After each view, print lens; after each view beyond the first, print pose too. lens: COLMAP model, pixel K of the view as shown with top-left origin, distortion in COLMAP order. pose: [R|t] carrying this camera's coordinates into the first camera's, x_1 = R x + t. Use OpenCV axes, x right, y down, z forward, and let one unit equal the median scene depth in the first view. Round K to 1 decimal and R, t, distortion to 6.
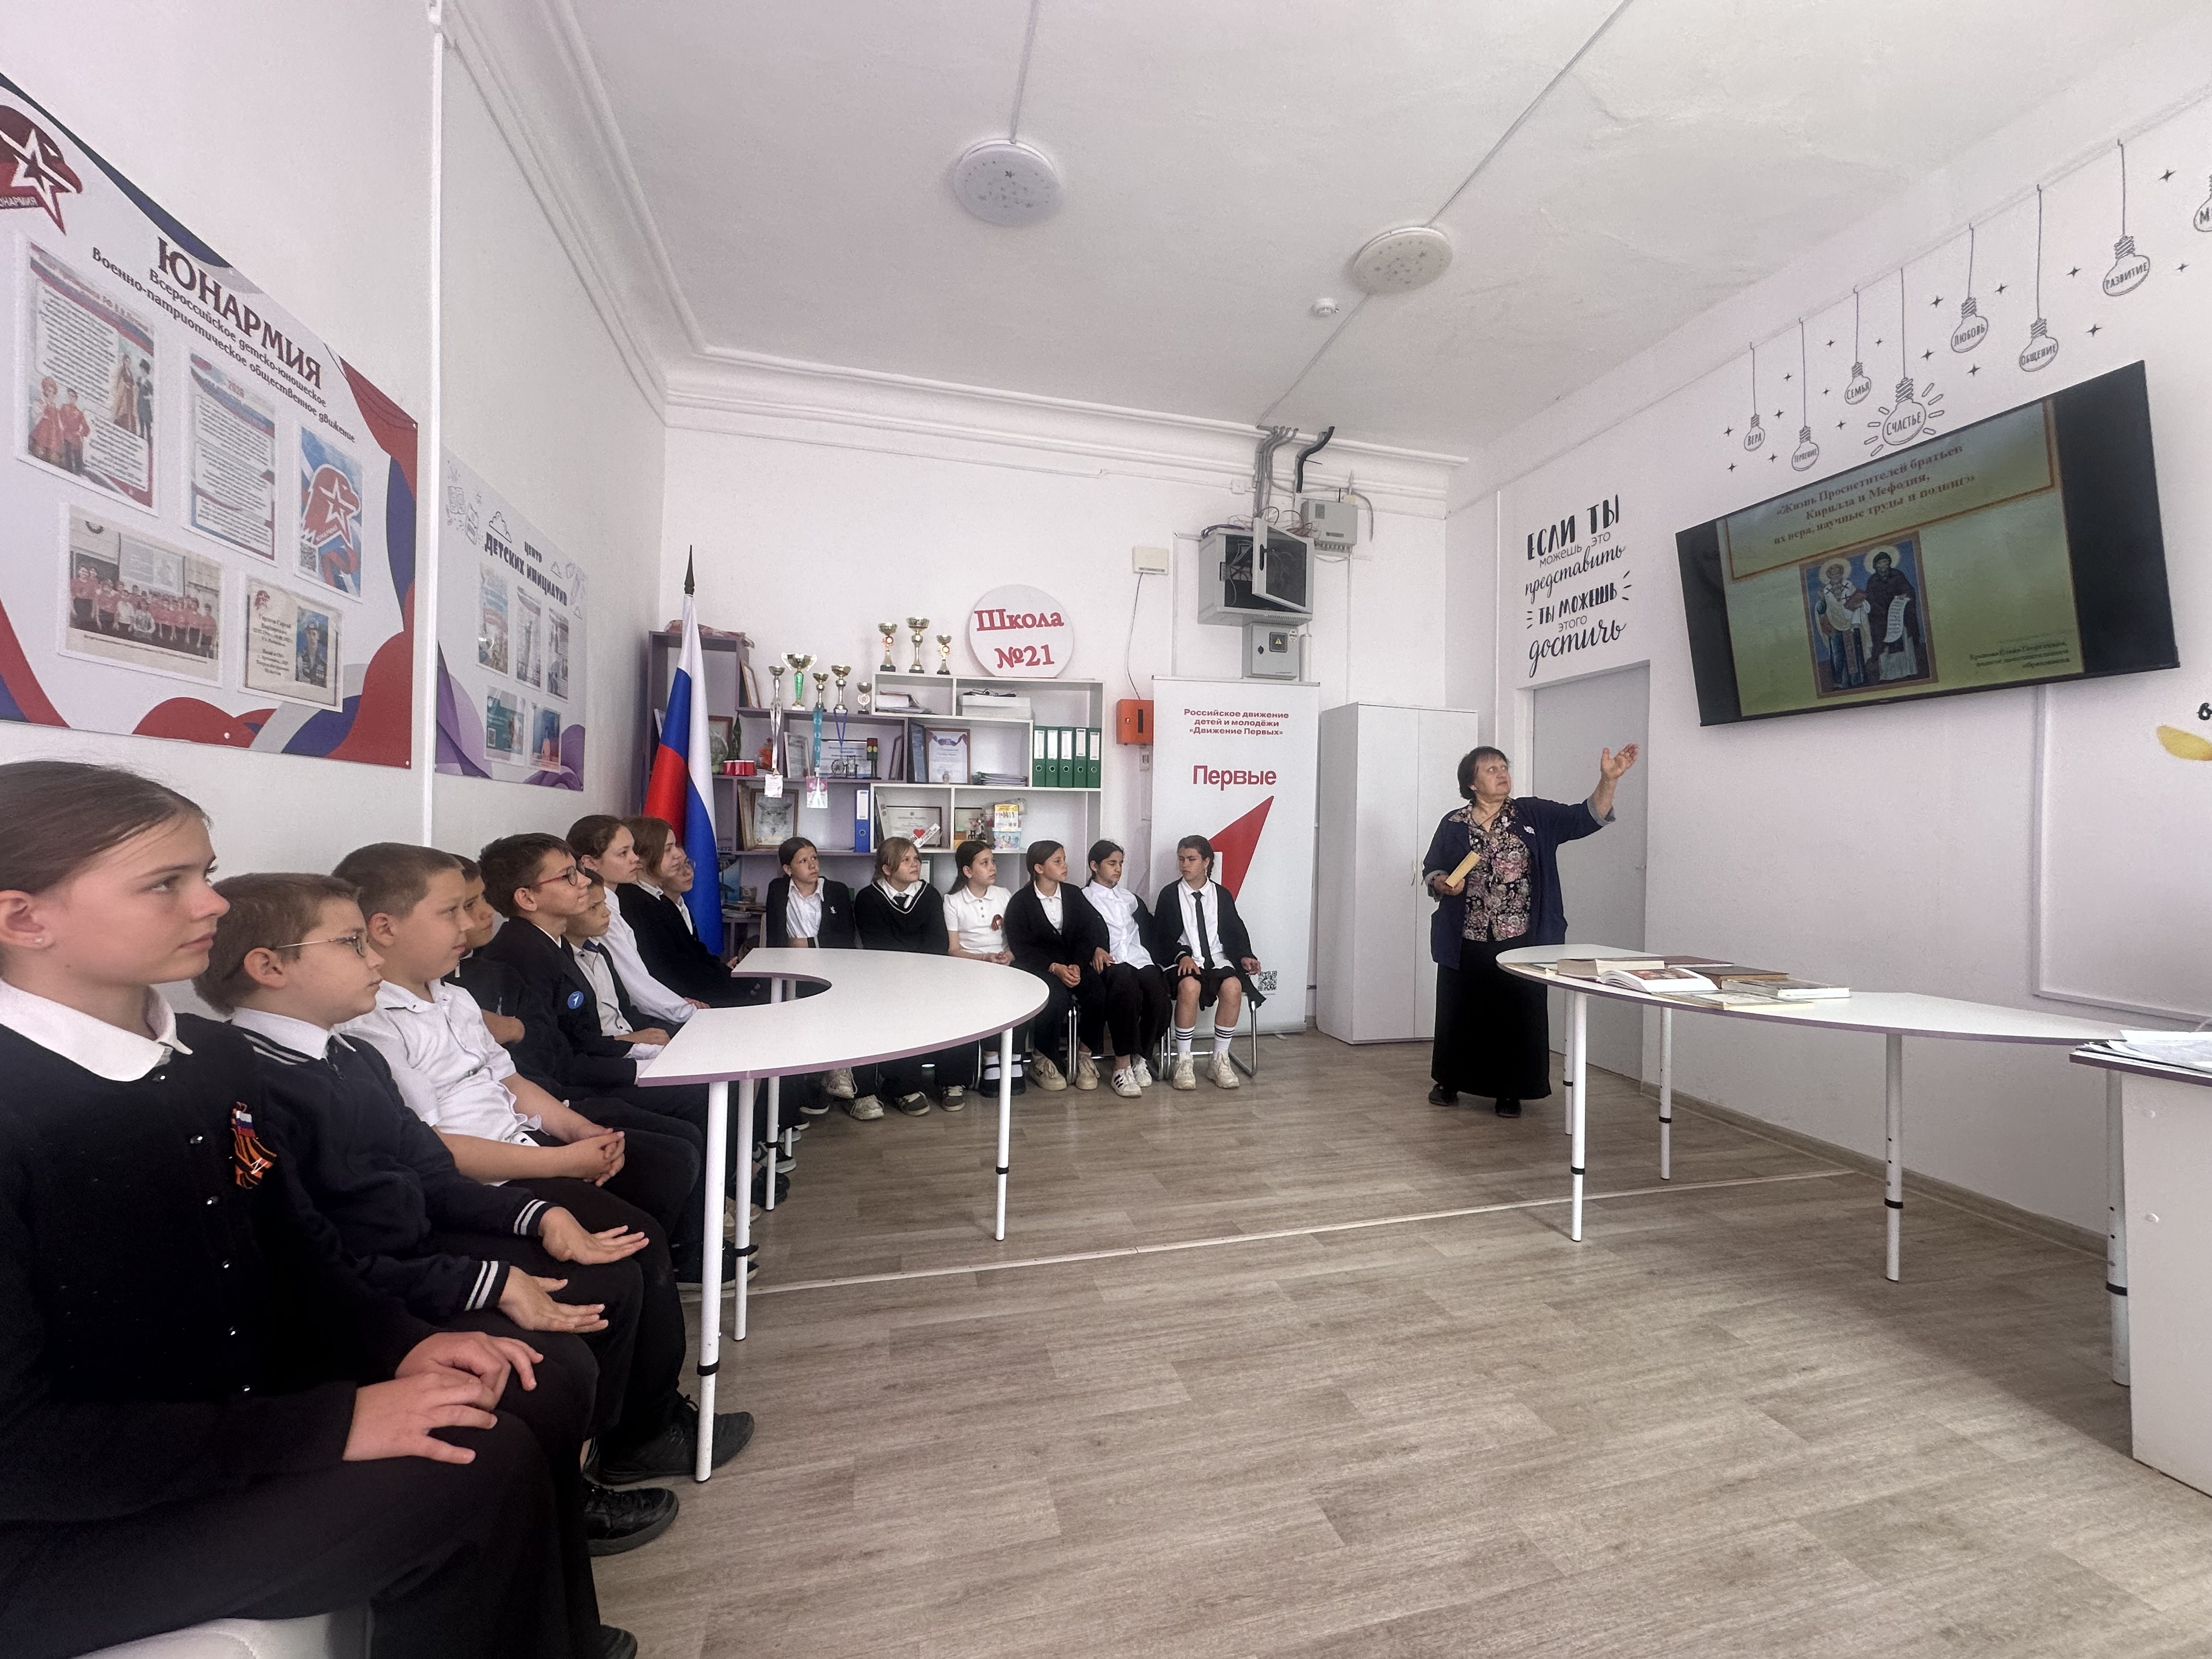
lens RADIAL K [[881.4, 0, 1110.8], [0, 881.4, 826.3], [0, 0, 1]] dist [-0.005709, 0.001241]
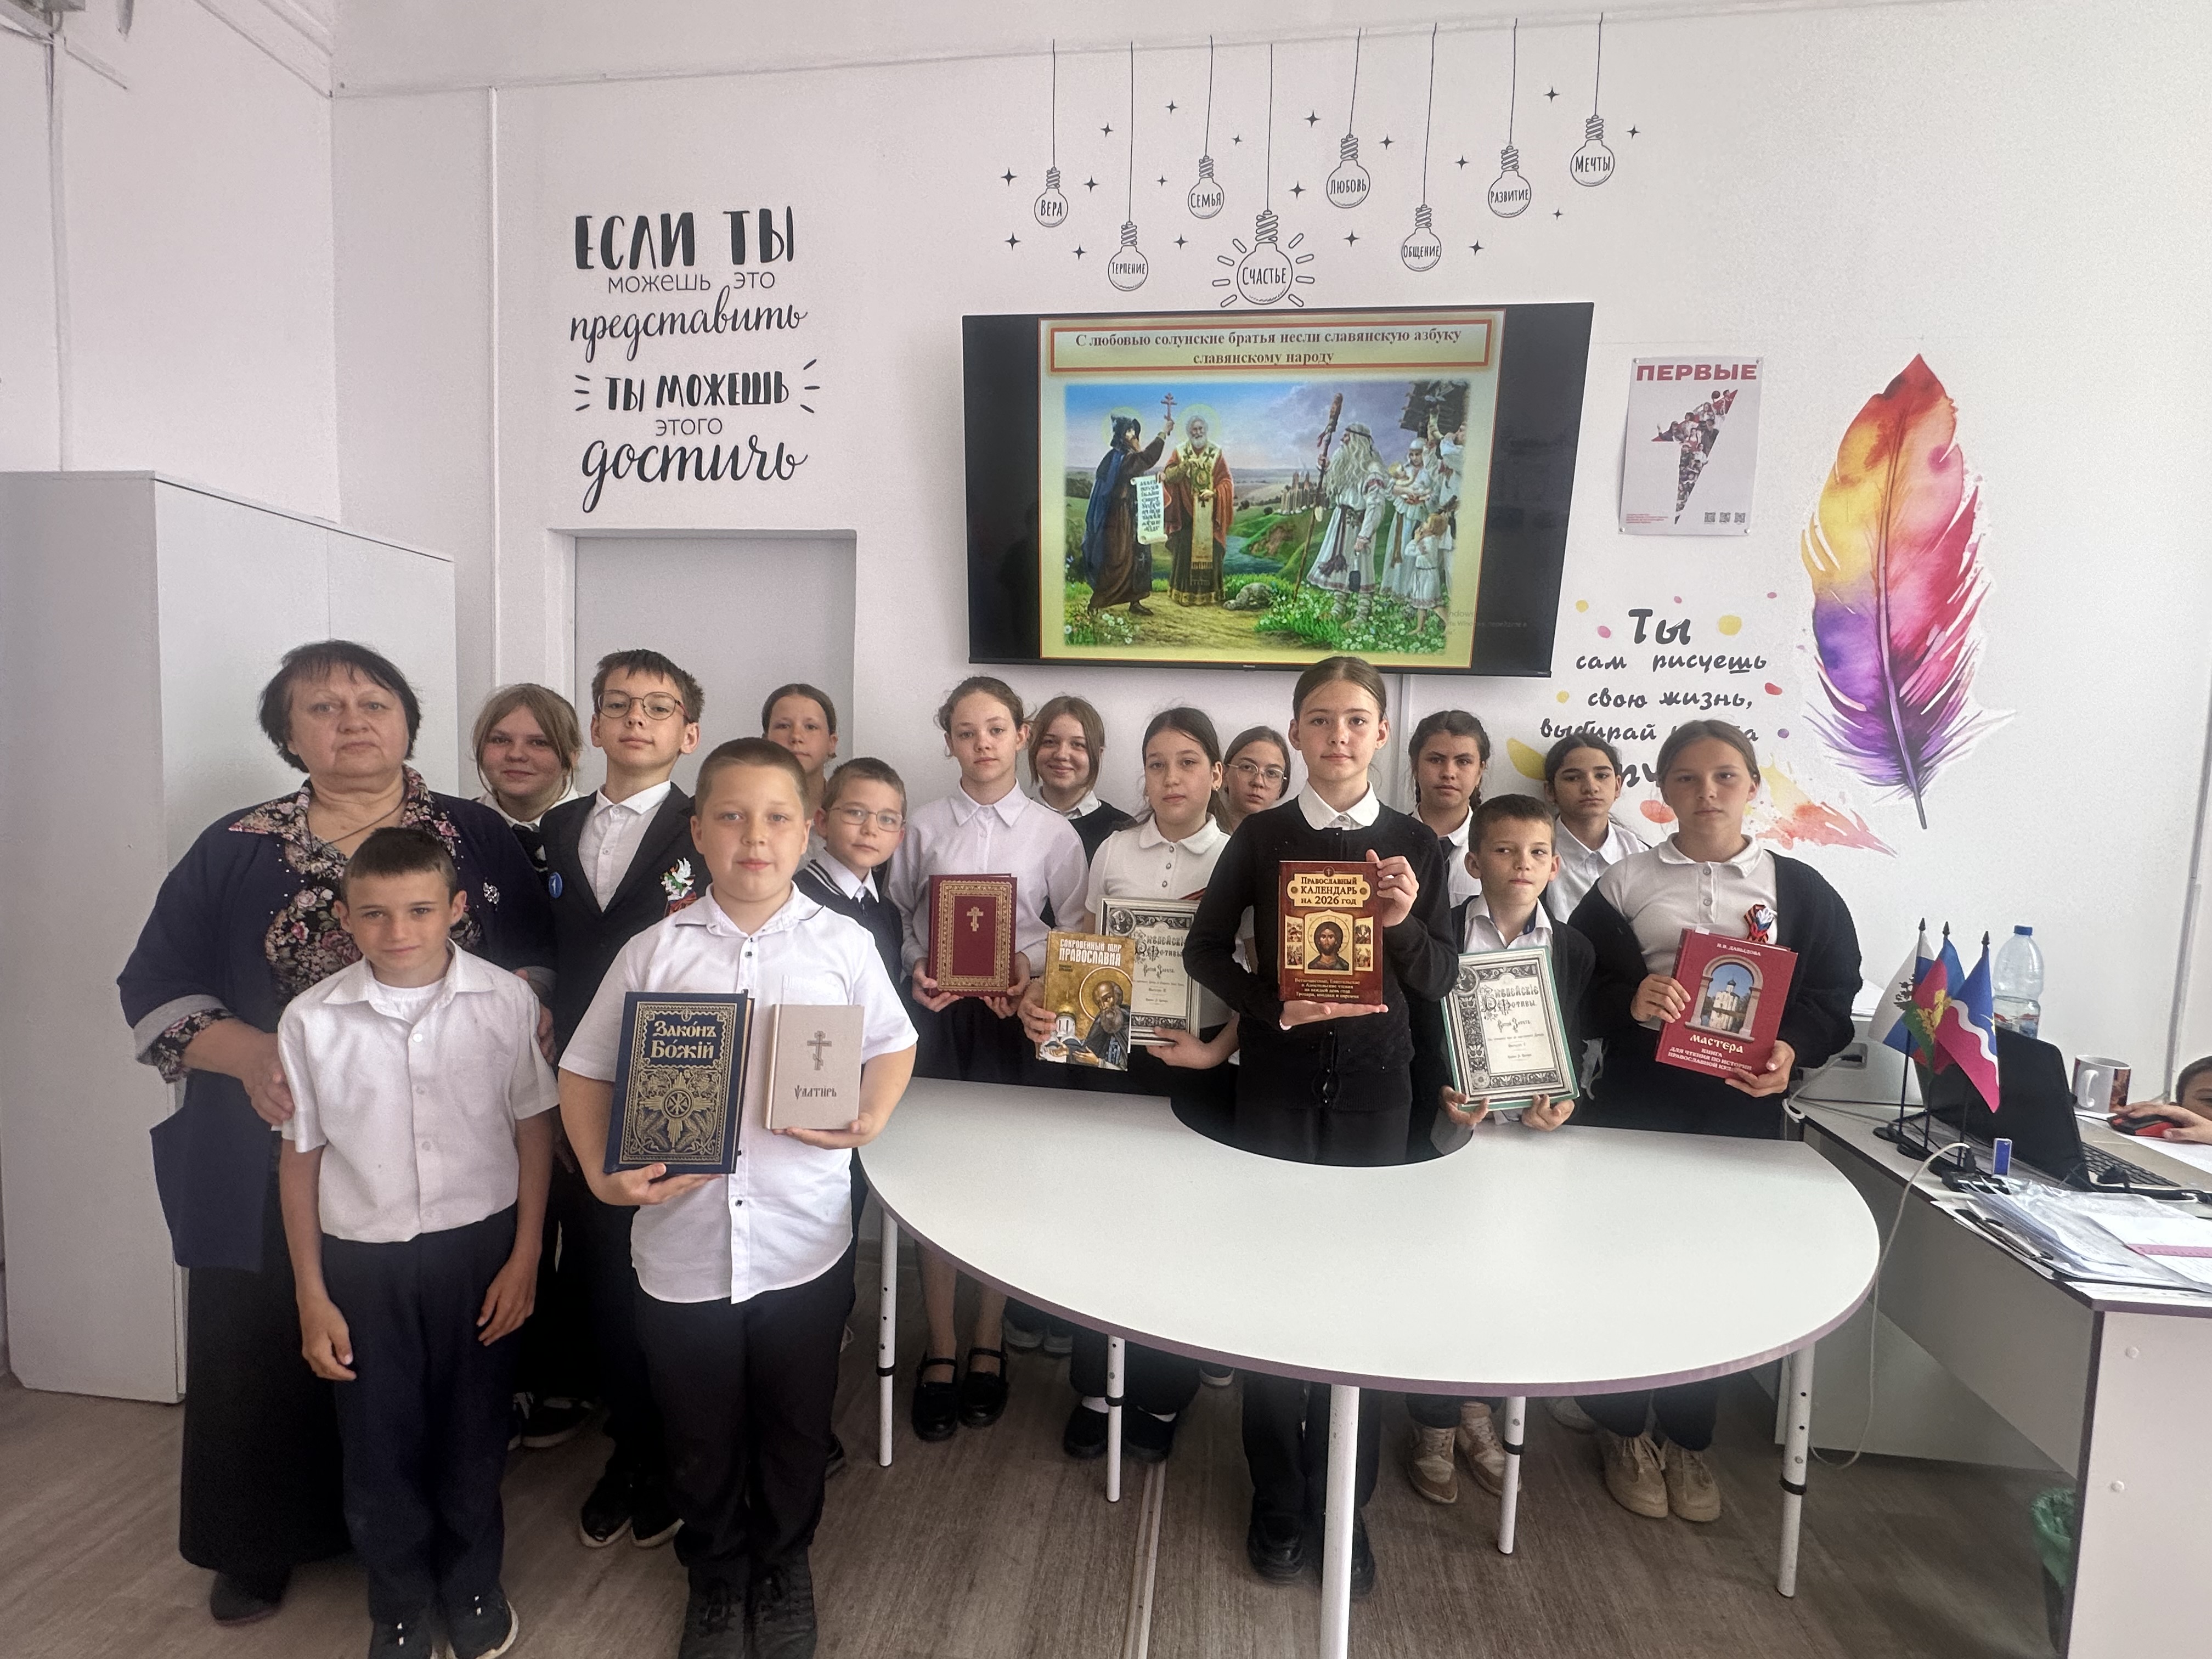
lens RADIAL K [[996.9, 0, 1110.3], [0, 996.9, 831.4], [0, 0, 1]] dist [-0.003091, -0.000283]
pose [[0.372298, -0.067776, 0.925635, 0.053554], [-0.034869, 0.995605, 0.086923, -0.053399], [-0.927458, -0.064637, 0.368299, 0.569509]]
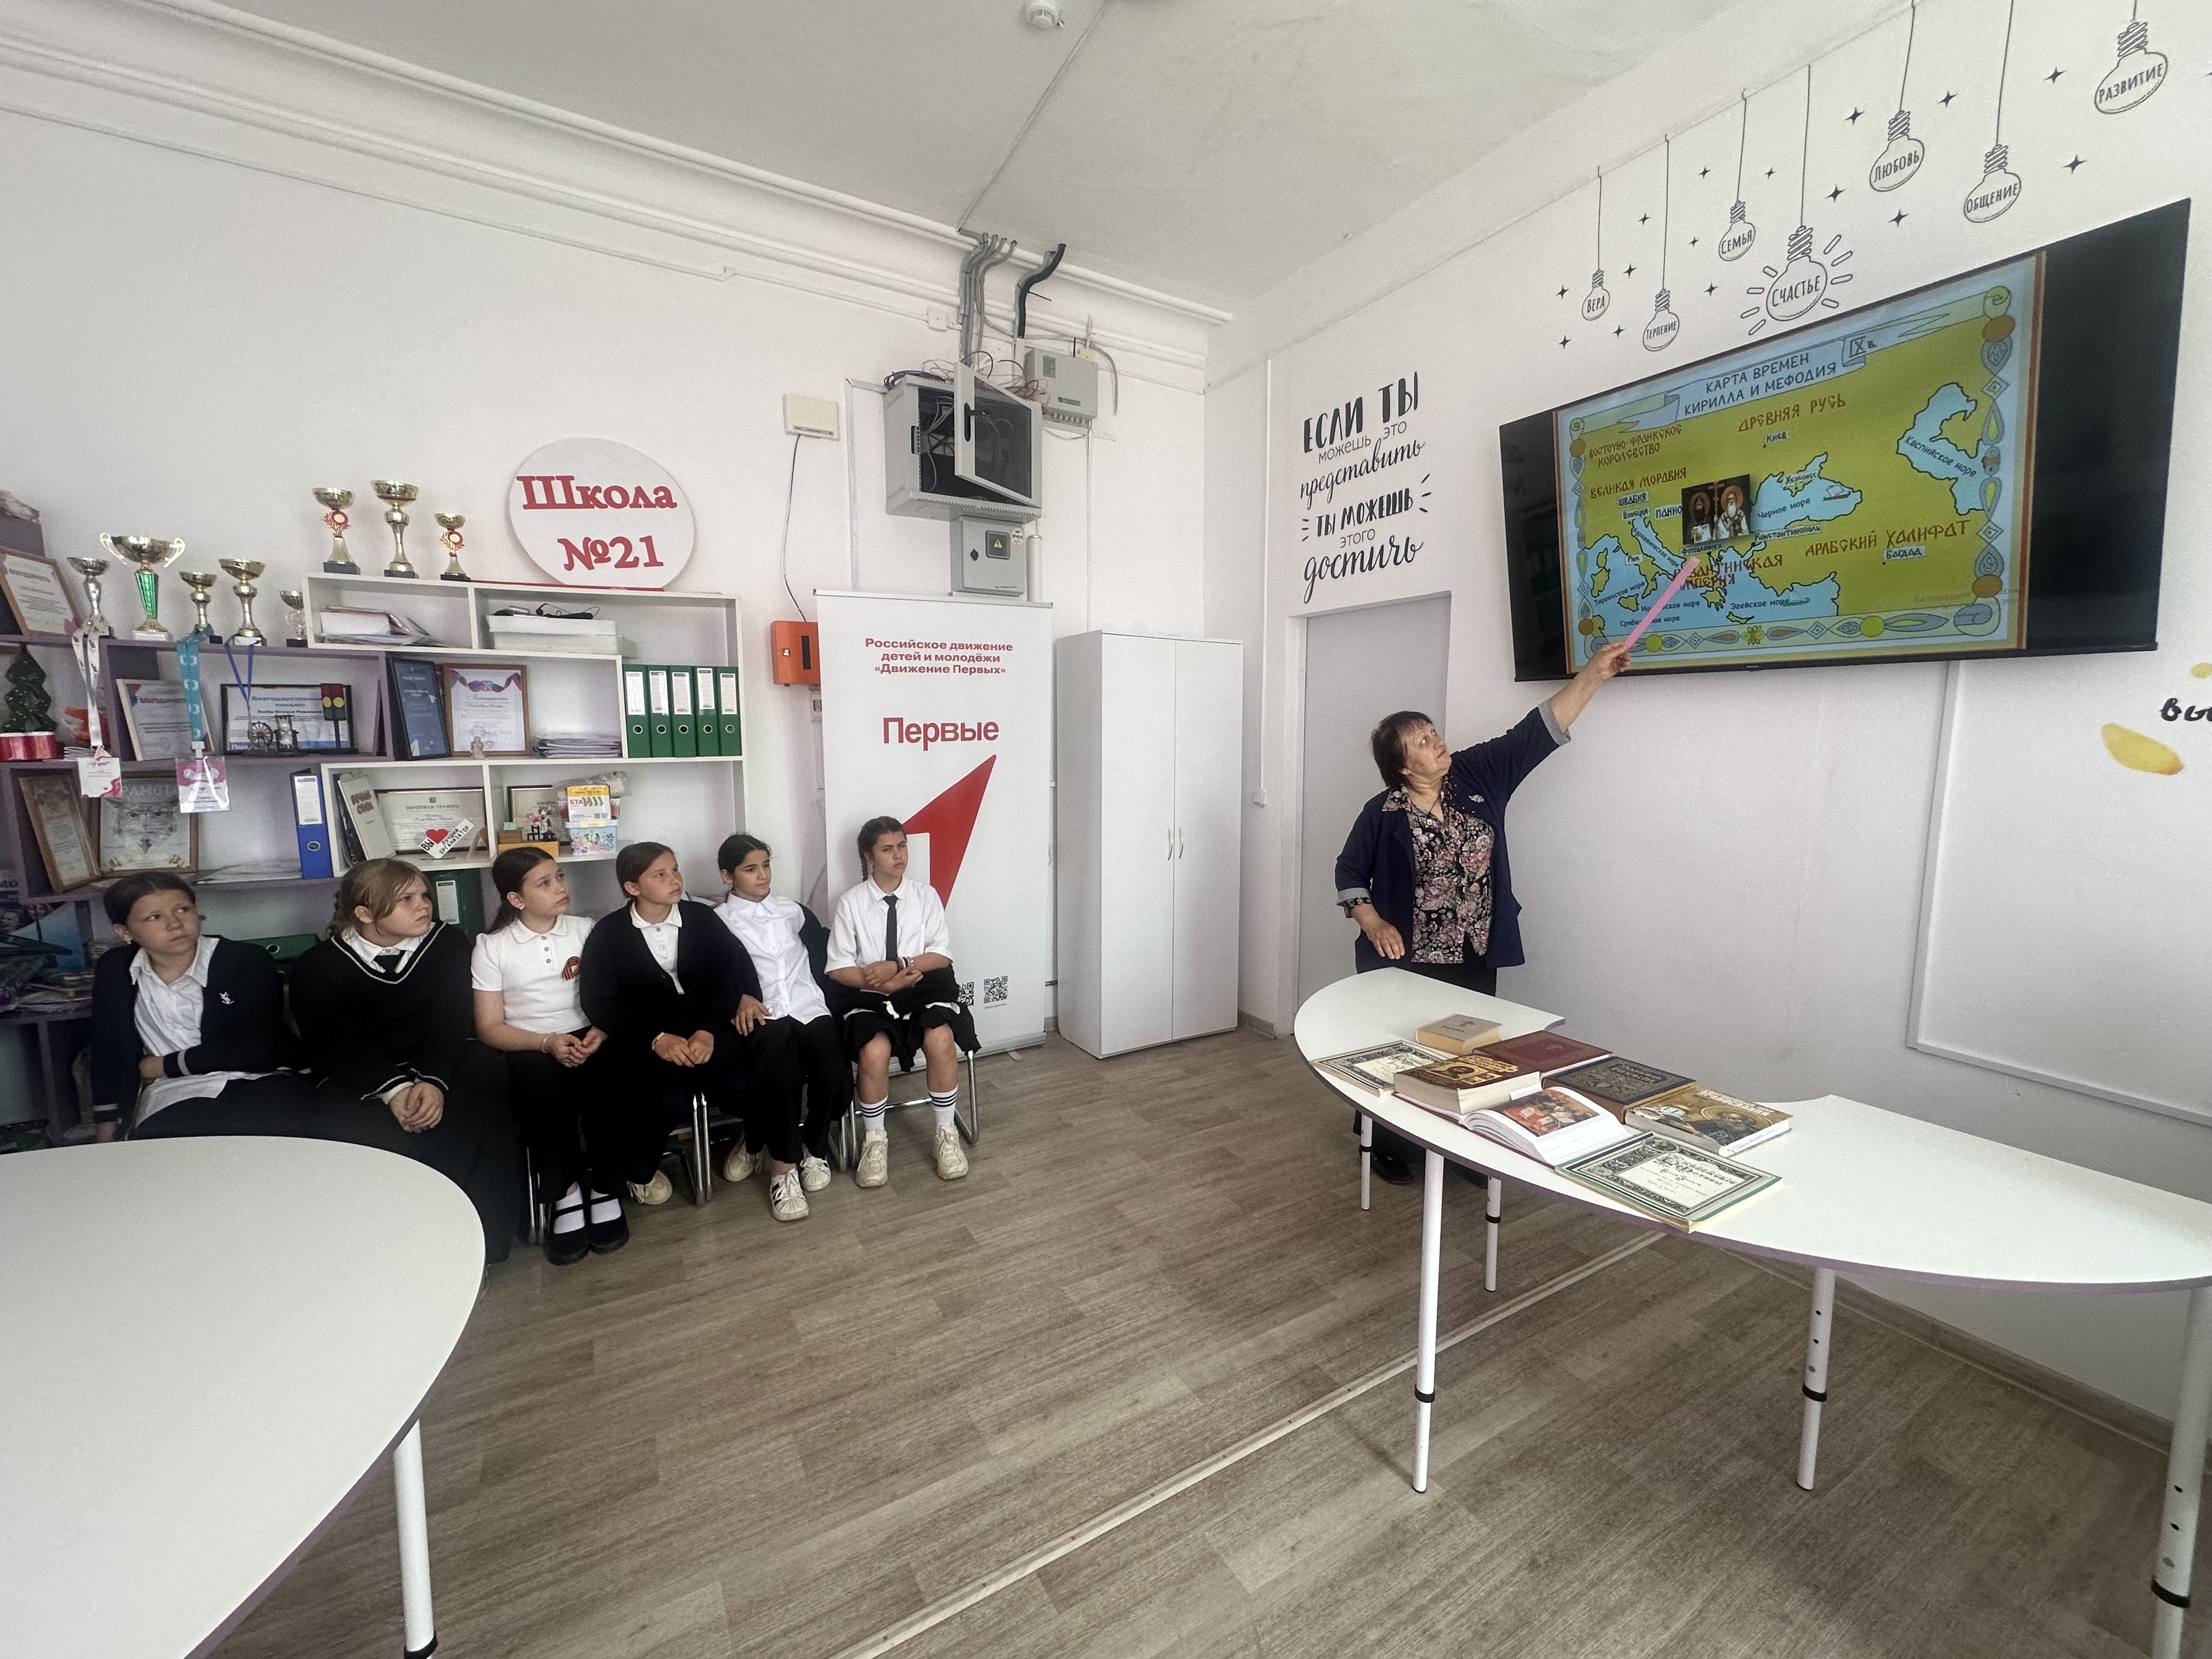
lens RADIAL K [[881.4, 0, 1109.9], [0, 881.4, 826.9], [0, 0, 1]] dist [-0.005709, 0.001241]
pose [[0.961309, -0.045415, 0.271704, 0.082303], [0.012885, 0.992650, 0.120330, -0.073276], [-0.275172, -0.112173, 0.954829, 0.283646]]
